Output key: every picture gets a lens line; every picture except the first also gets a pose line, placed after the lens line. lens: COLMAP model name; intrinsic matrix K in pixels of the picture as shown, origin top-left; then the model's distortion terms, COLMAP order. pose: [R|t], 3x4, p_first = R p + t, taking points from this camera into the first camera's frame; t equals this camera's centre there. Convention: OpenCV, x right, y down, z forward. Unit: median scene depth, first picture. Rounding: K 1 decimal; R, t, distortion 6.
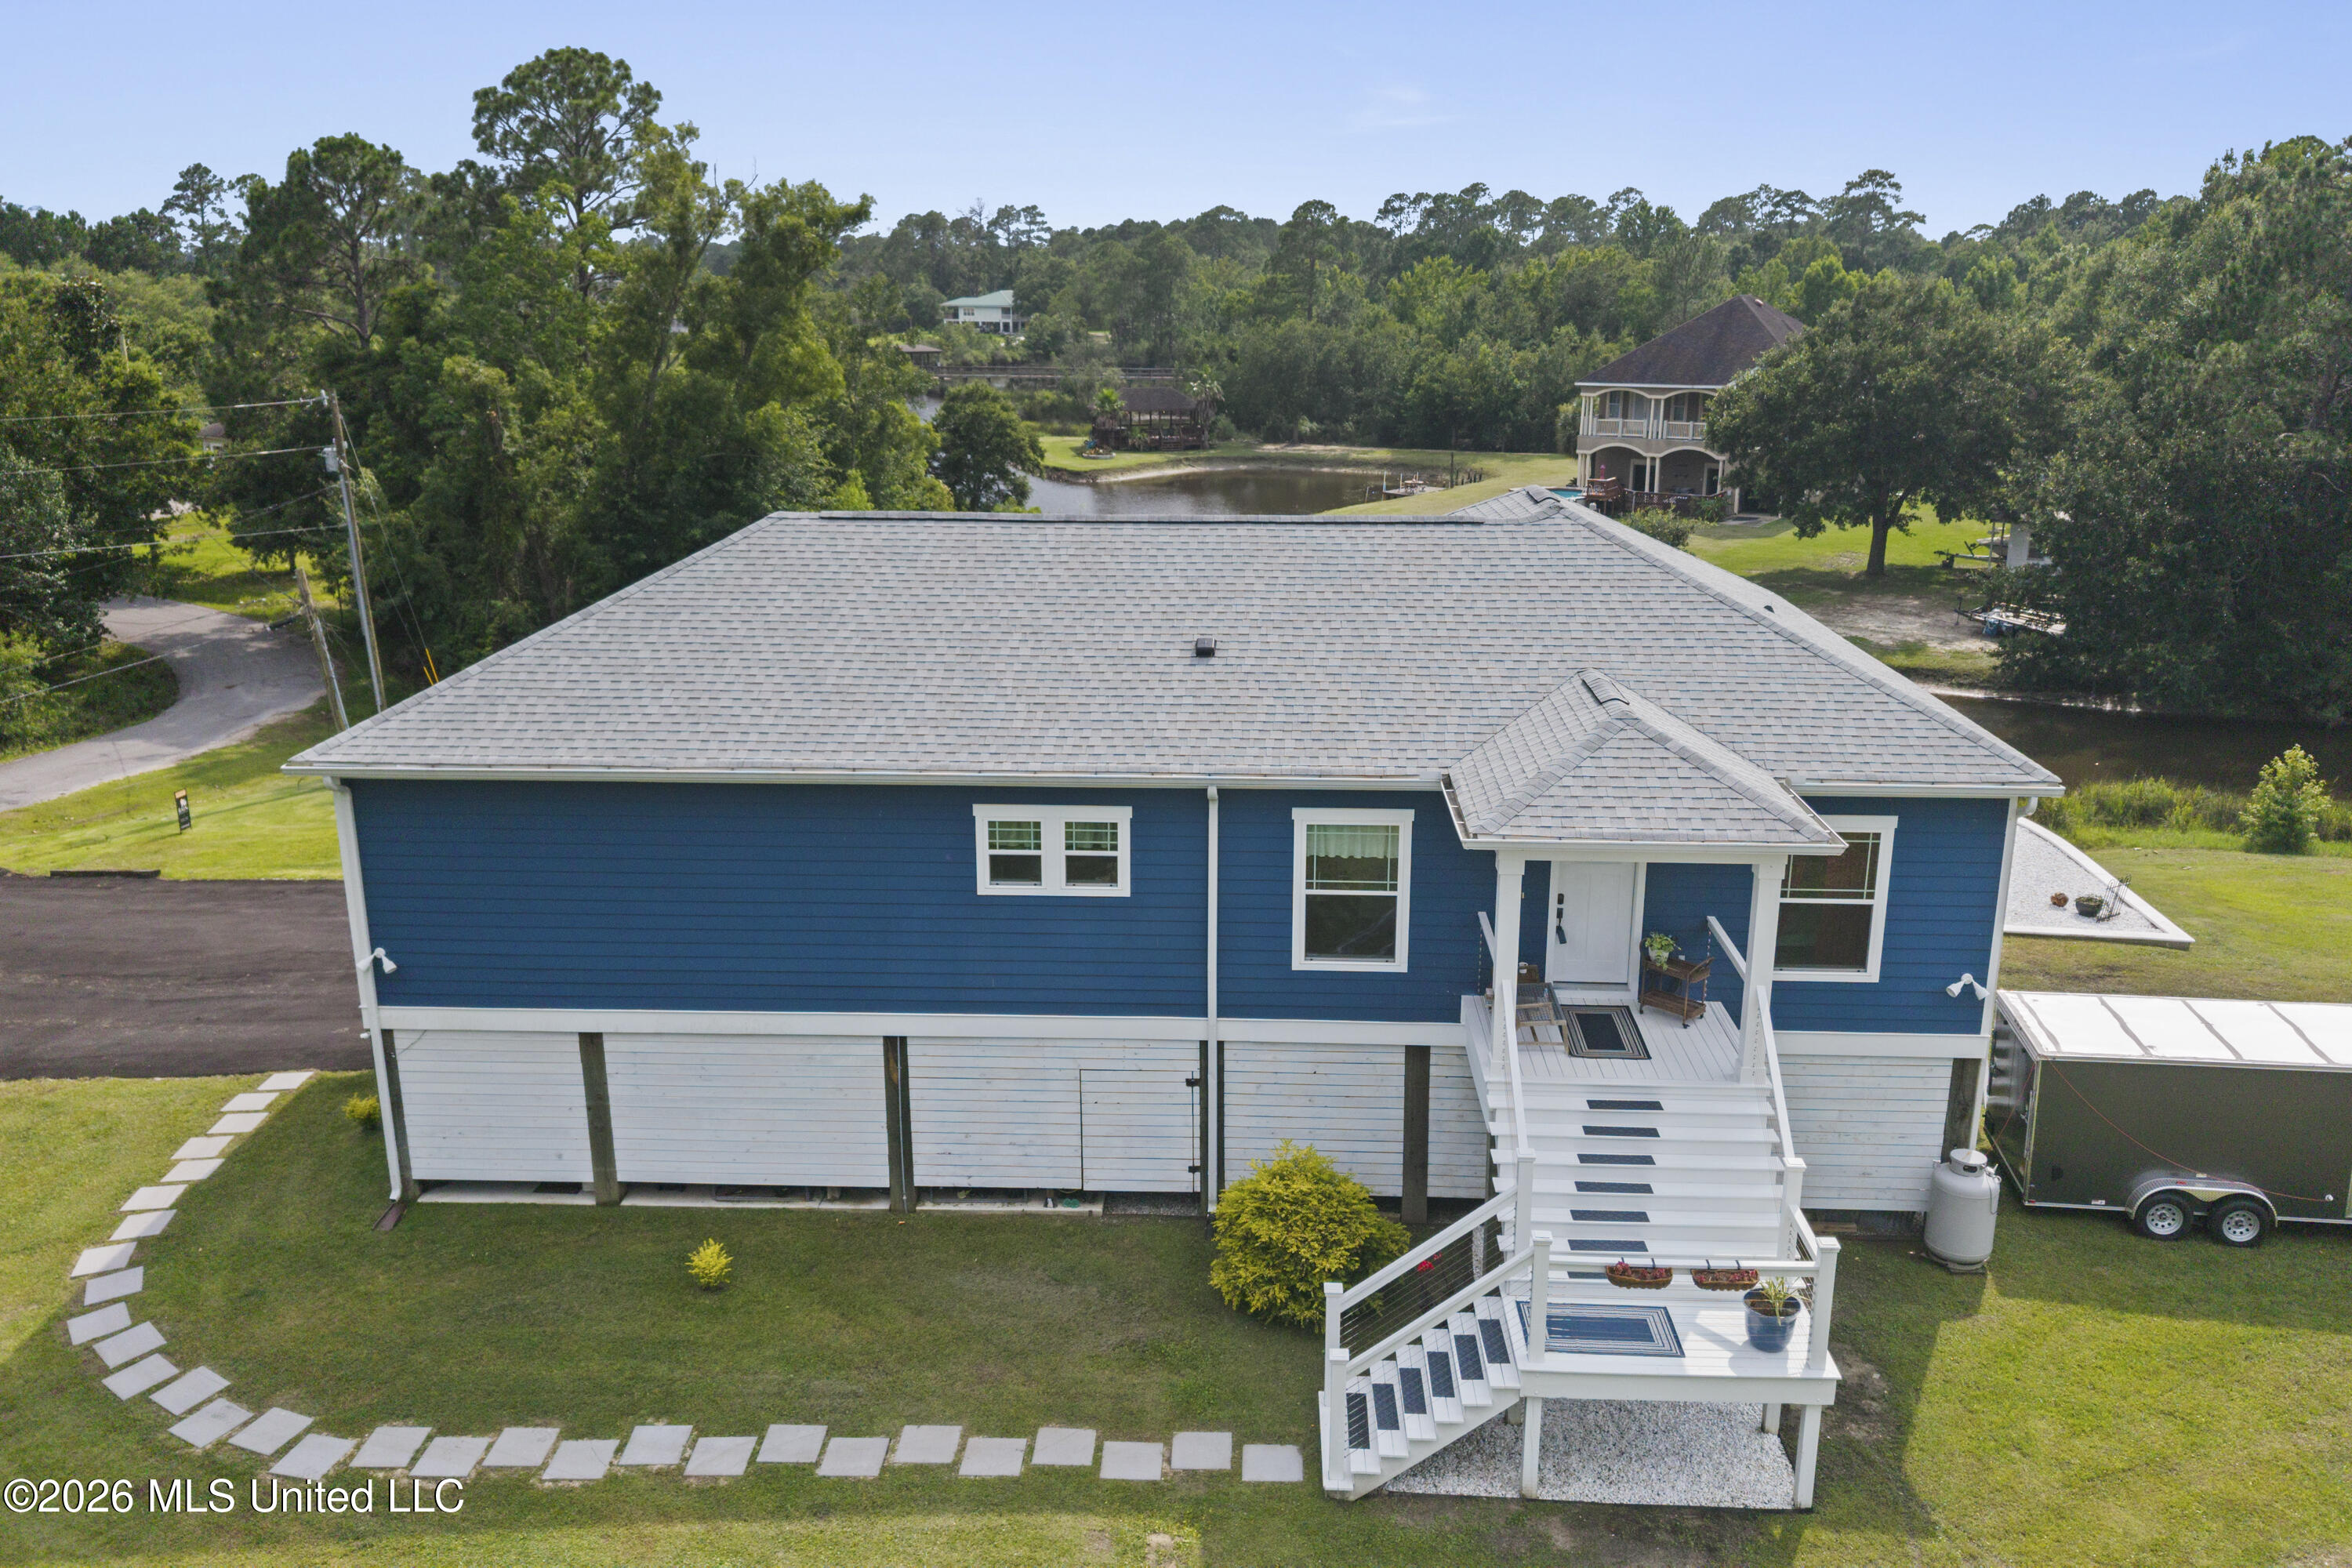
lens RADIAL K [[1865.2, 0, 1176.0], [0, 1865.2, 784.0], [0, 0, 1]] dist [0.014679, -0.004953]
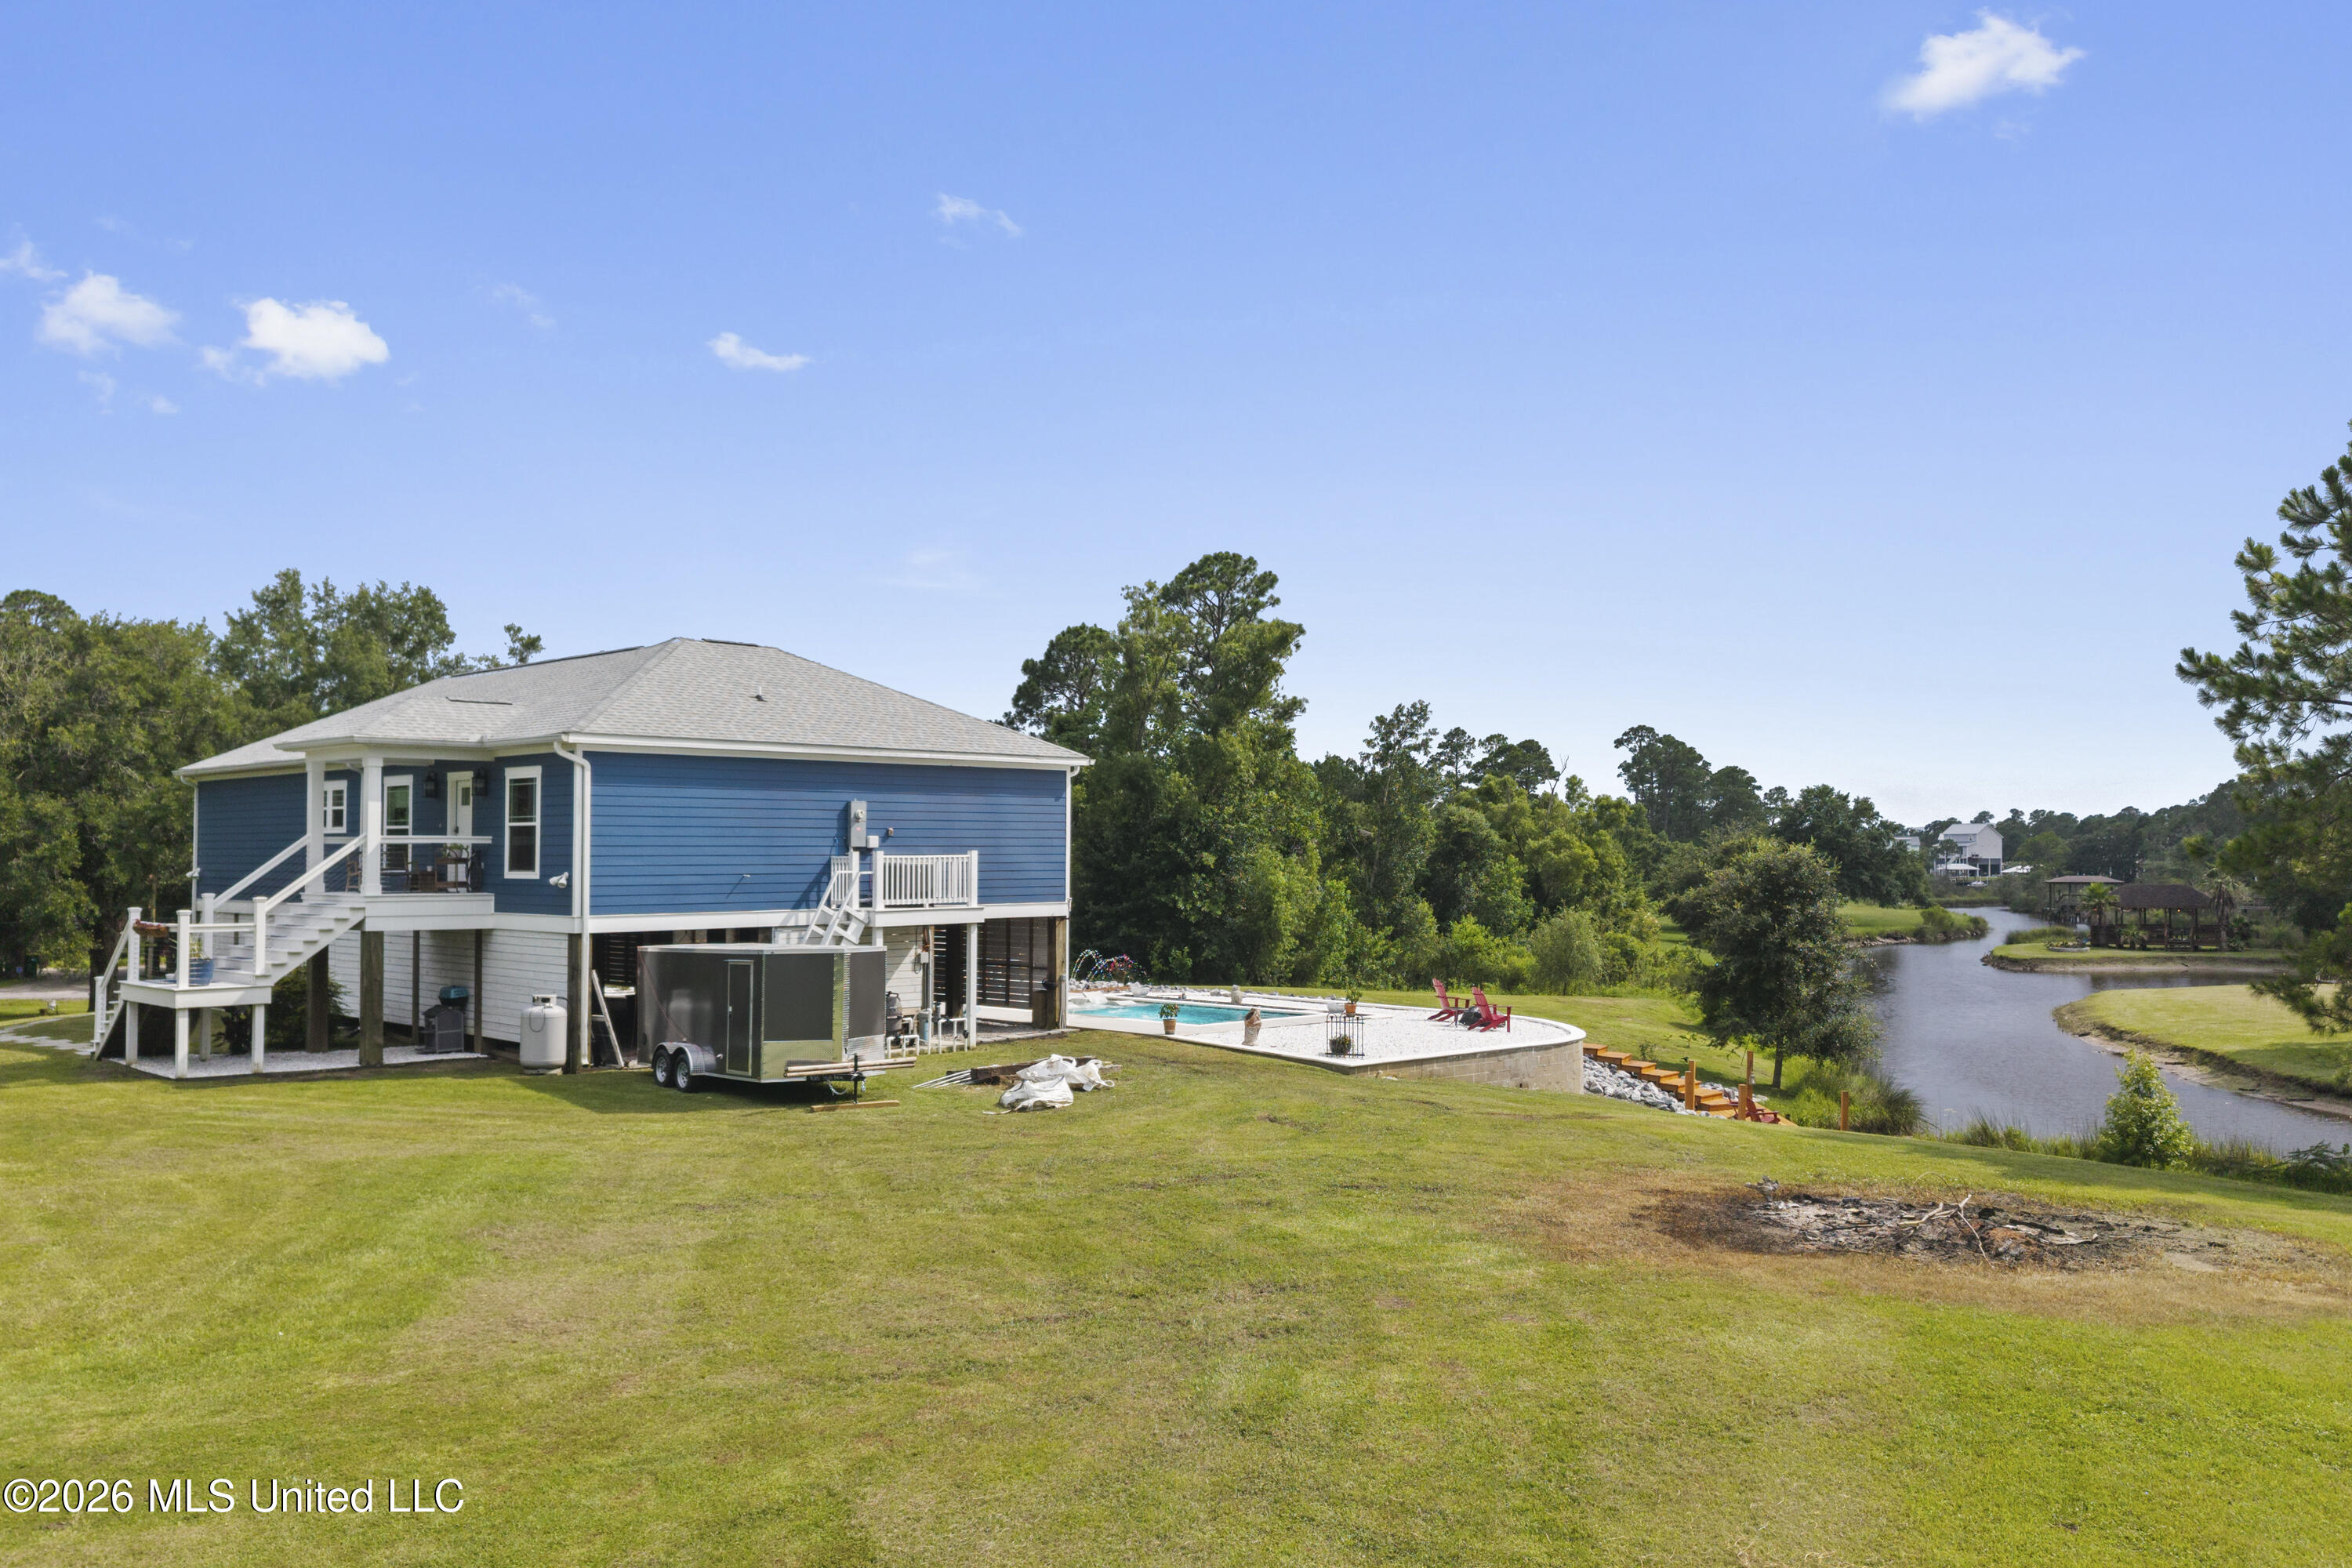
lens RADIAL K [[1864.3, 0, 1171.4], [0, 1864.3, 822.4], [0, 0, 1]] dist [0.056649, -0.074329]
pose [[0.740981, -0.012529, -0.671409, 1.743218], [-0.179615, 0.959700, -0.216135, 0.292183], [0.647059, 0.280747, 0.708869, 0.226080]]
